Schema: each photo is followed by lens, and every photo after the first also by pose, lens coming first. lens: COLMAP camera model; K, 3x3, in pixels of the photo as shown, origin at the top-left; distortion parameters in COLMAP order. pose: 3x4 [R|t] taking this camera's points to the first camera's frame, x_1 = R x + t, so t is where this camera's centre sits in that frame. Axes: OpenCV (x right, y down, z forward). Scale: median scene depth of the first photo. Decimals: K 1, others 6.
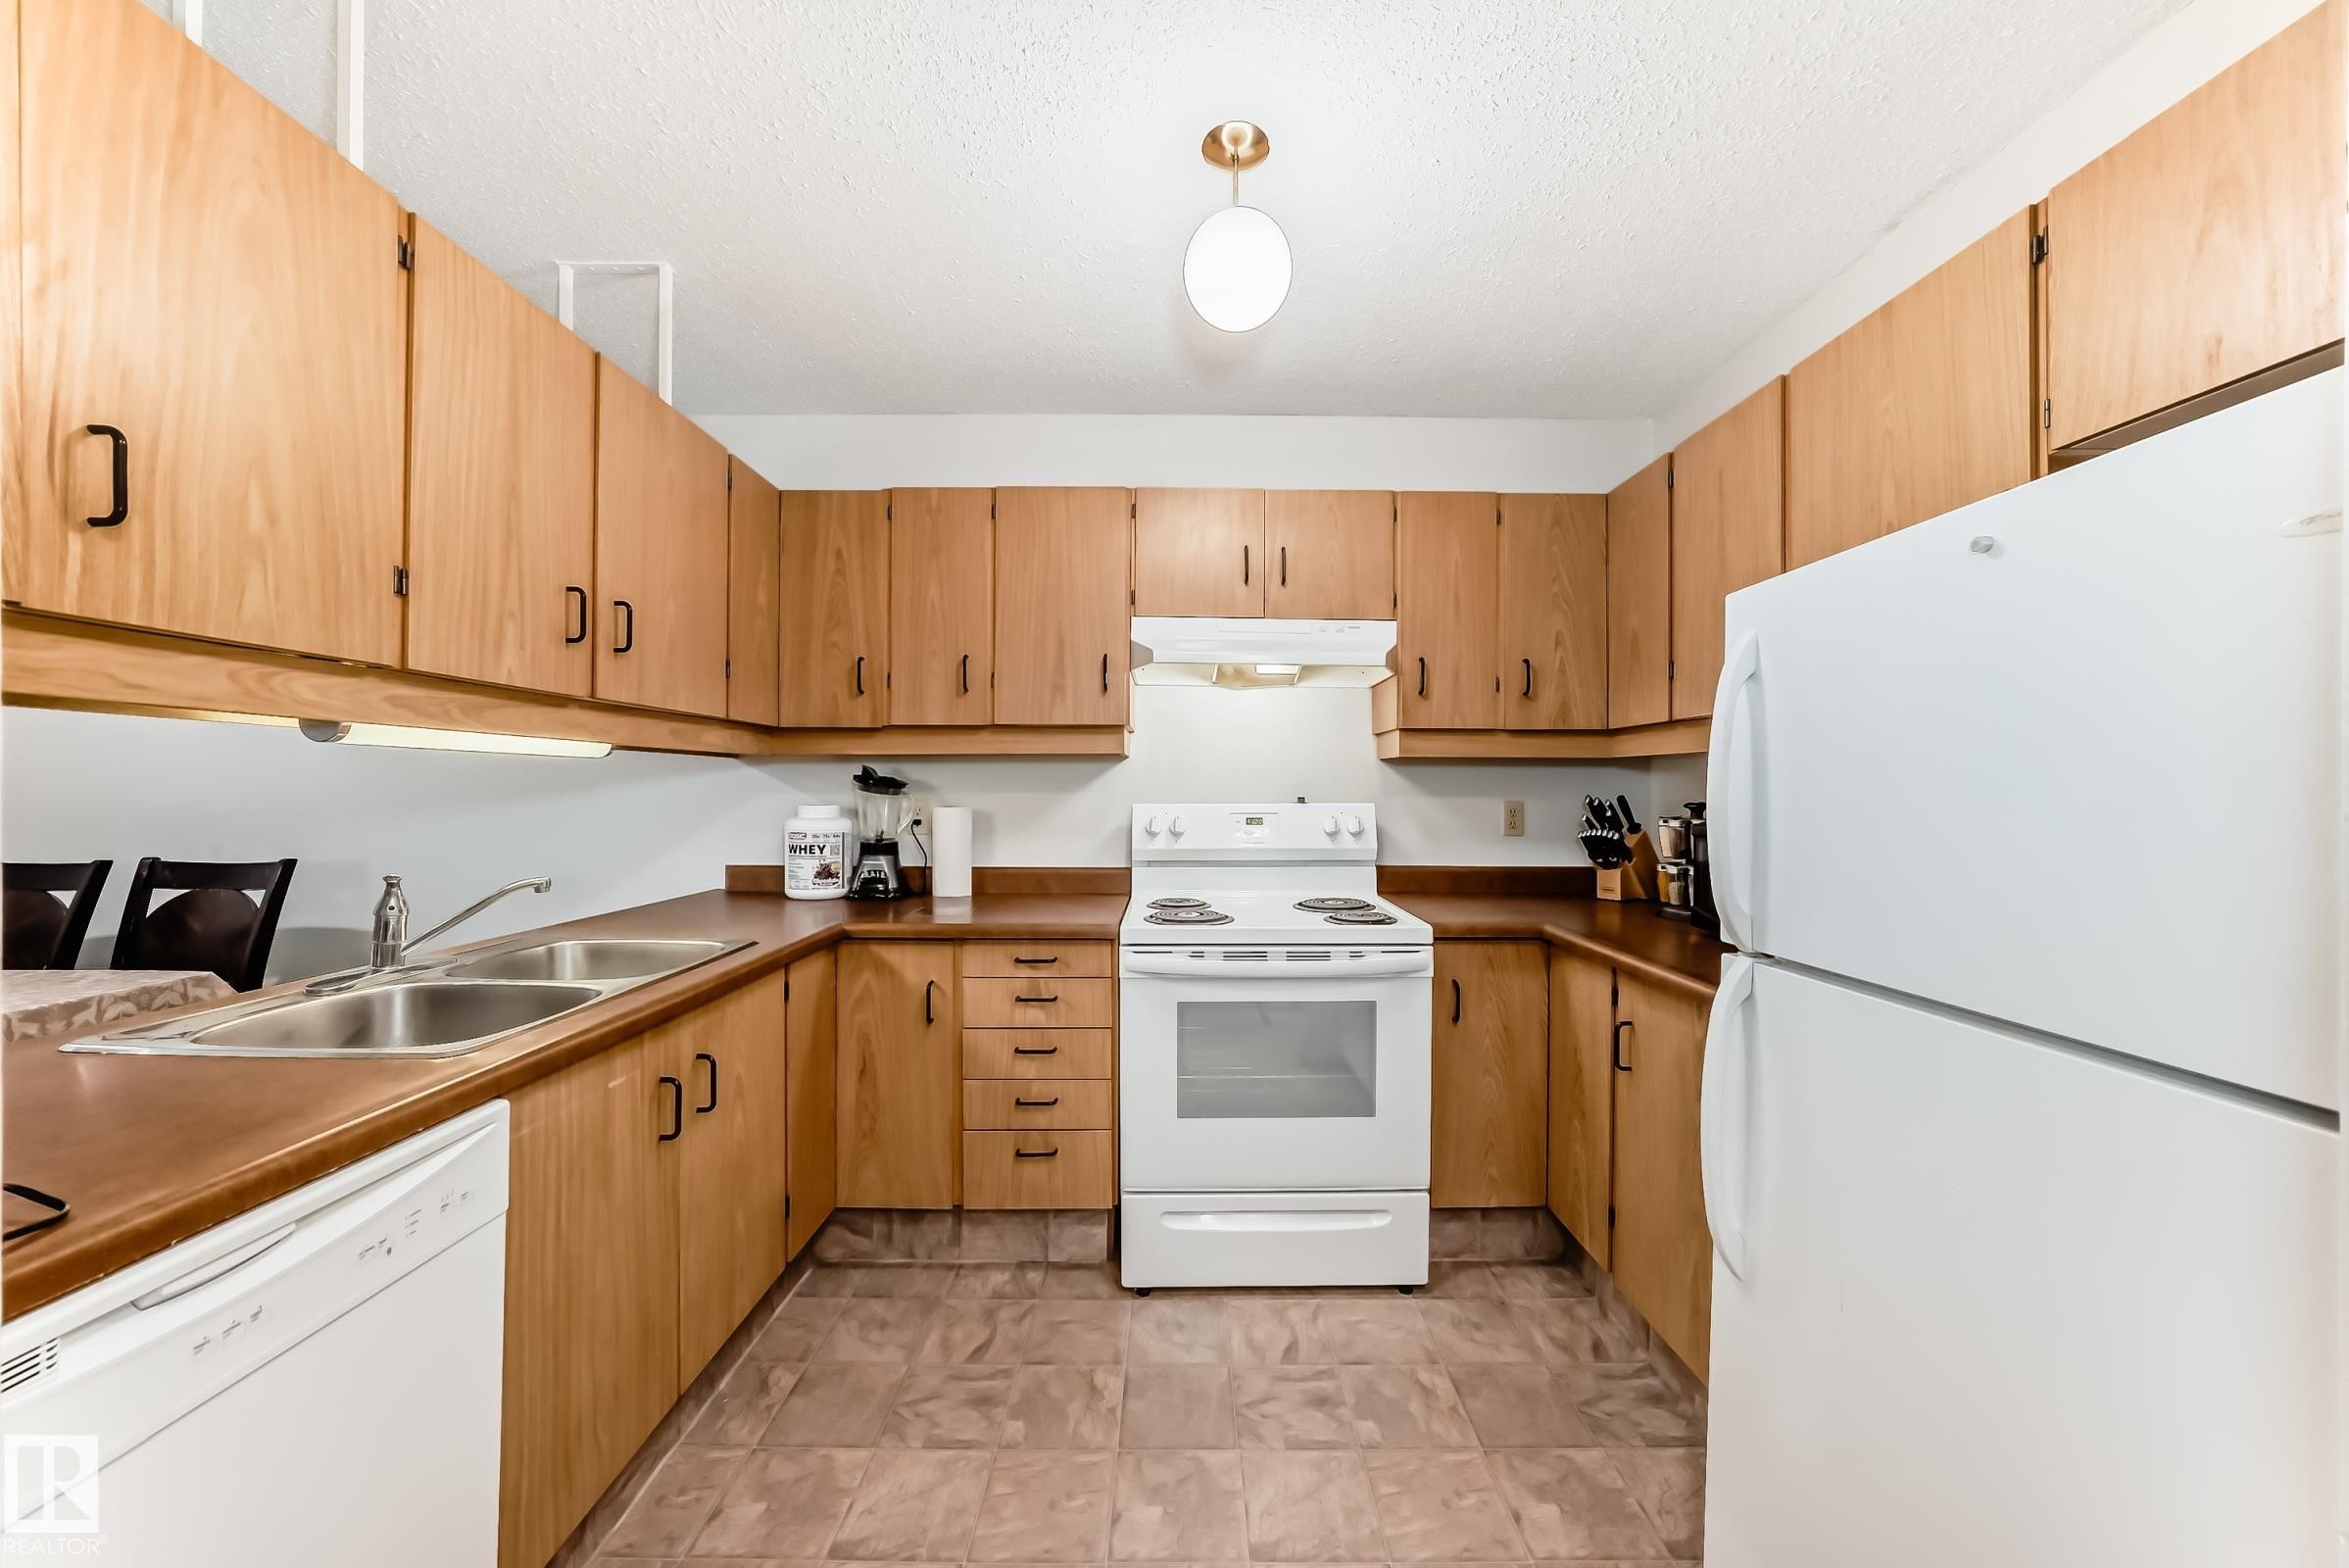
lens RADIAL K [[837.4, 0, 1187.3], [0, 837.4, 785.0], [0, 0, 1]] dist [-0.021289, 0.004786]
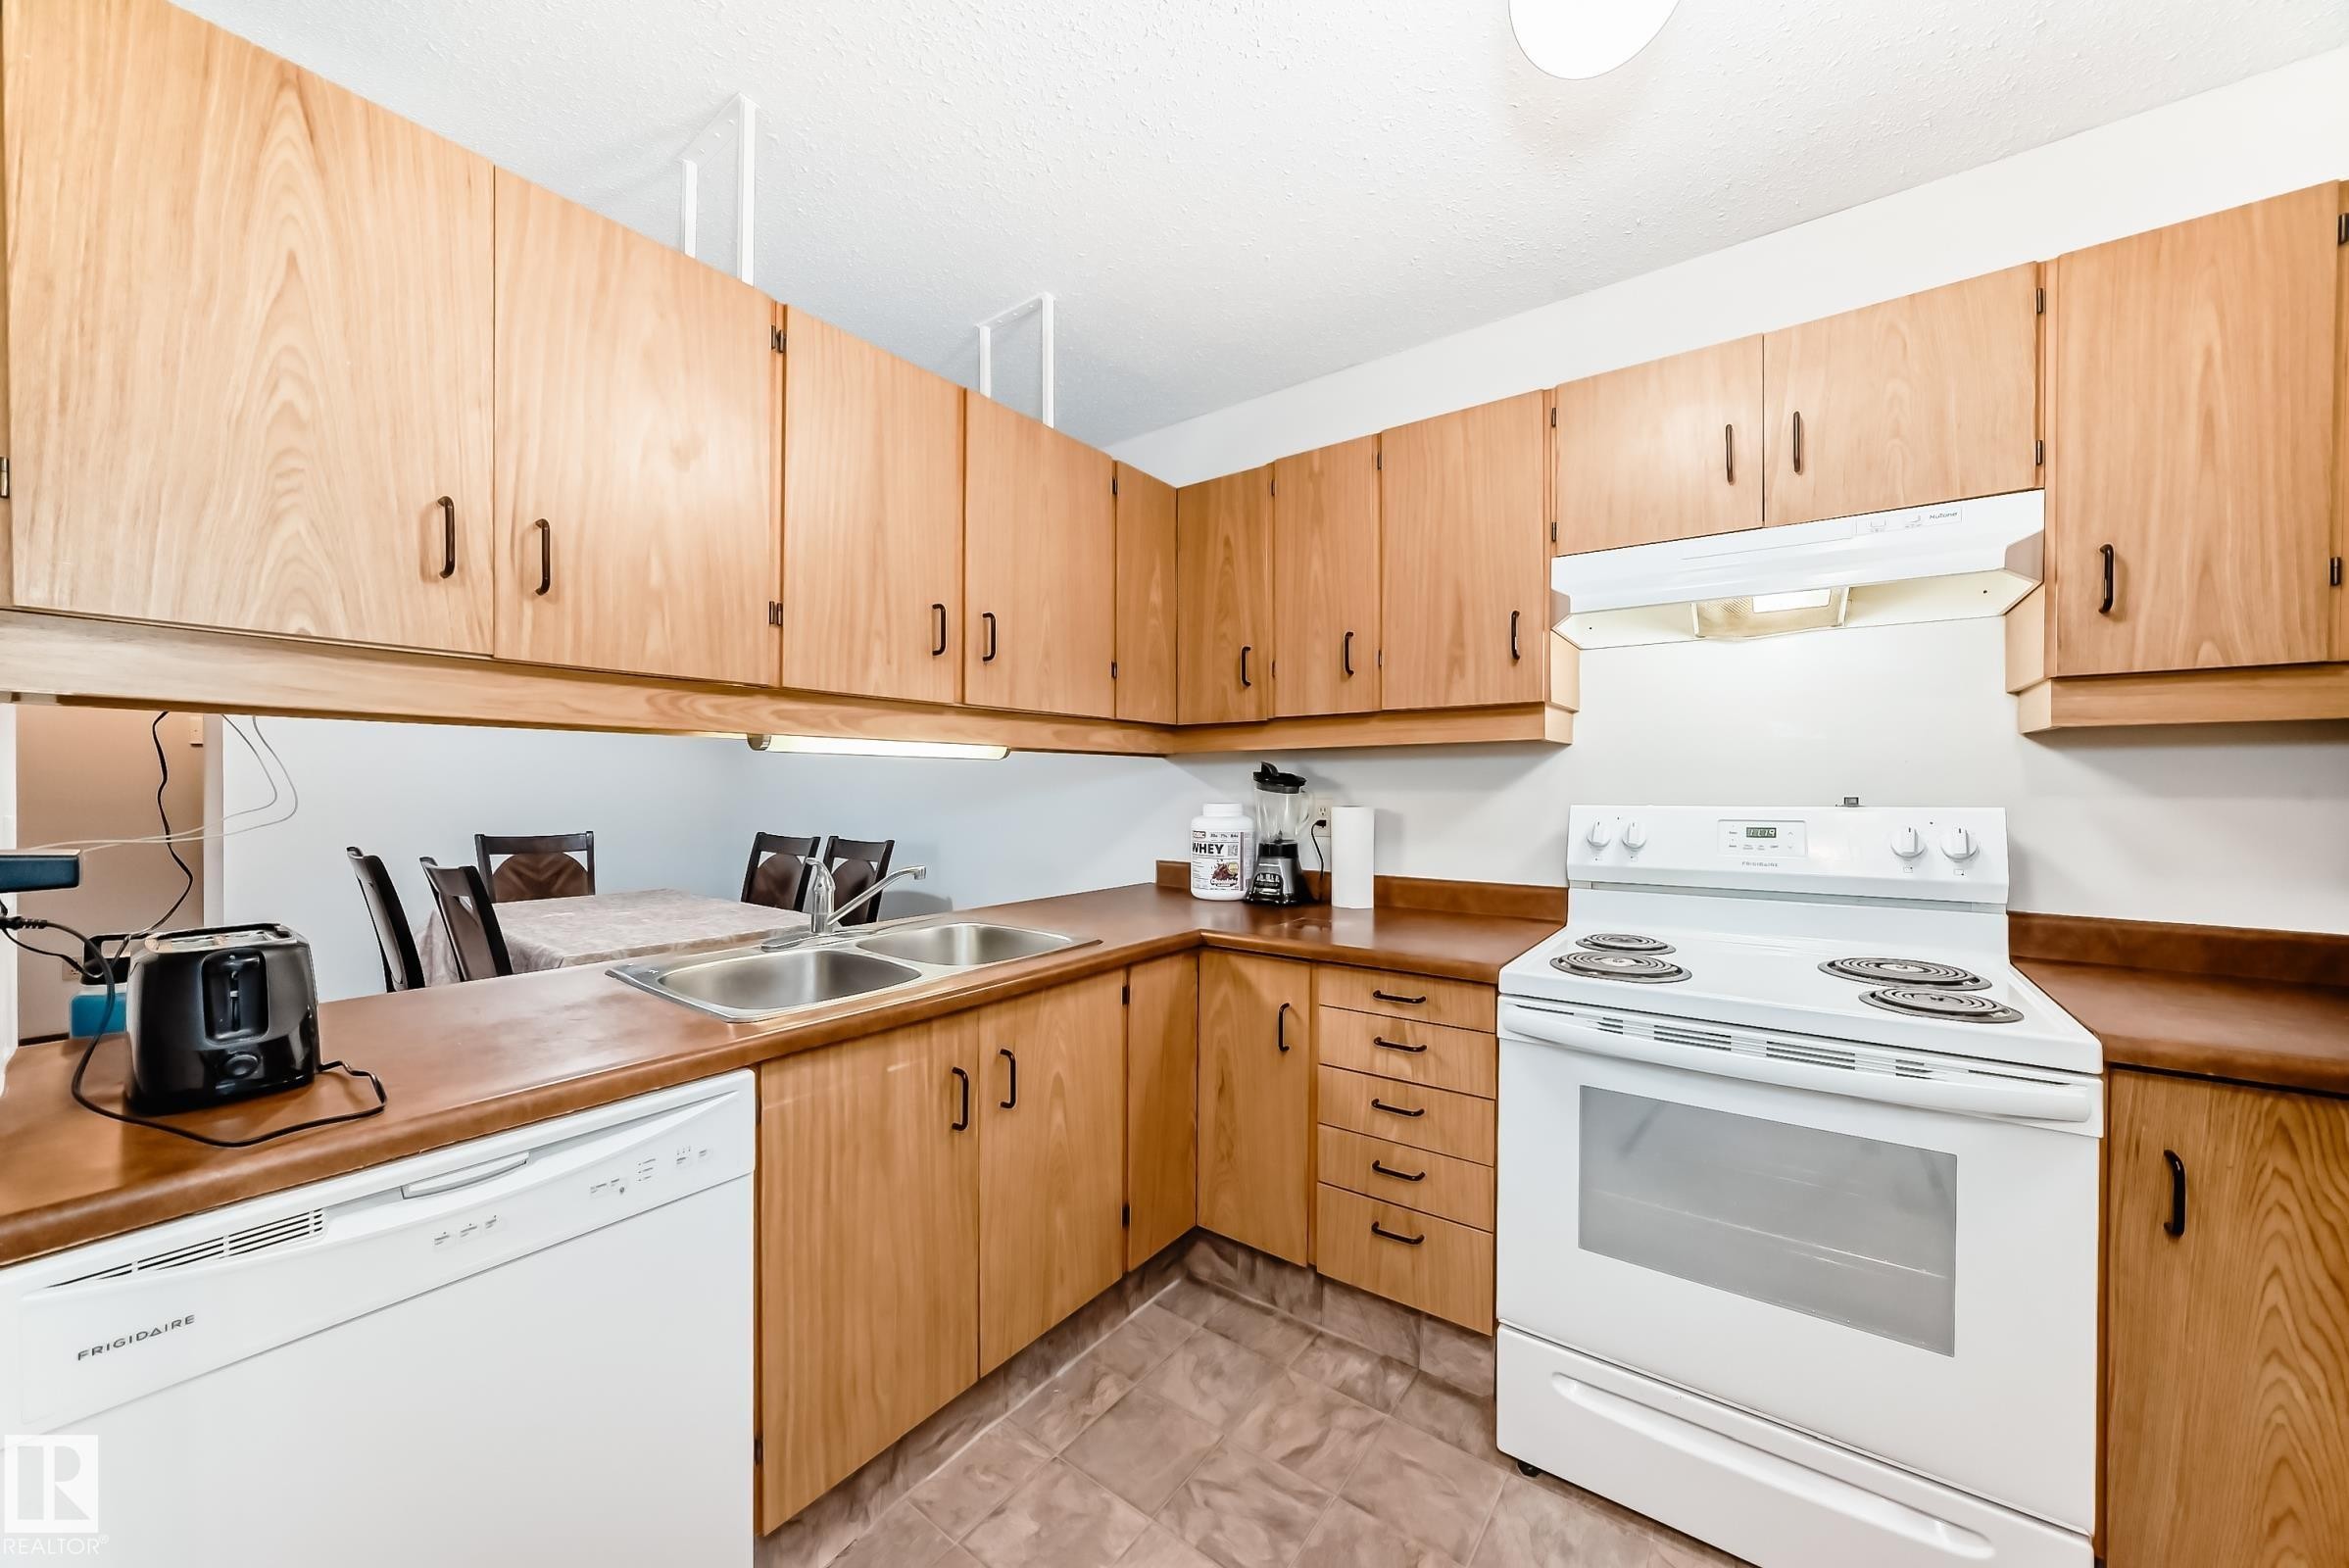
lens RADIAL K [[837.4, 0, 1186.6], [0, 837.4, 789.5], [0, 0, 1]] dist [-0.021289, 0.004786]
pose [[0.795384, -0.001505, -0.606103, 0.148534], [0.005917, 0.999969, 0.005282, 0.002781], [0.606076, -0.007787, 0.795368, 0.235595]]
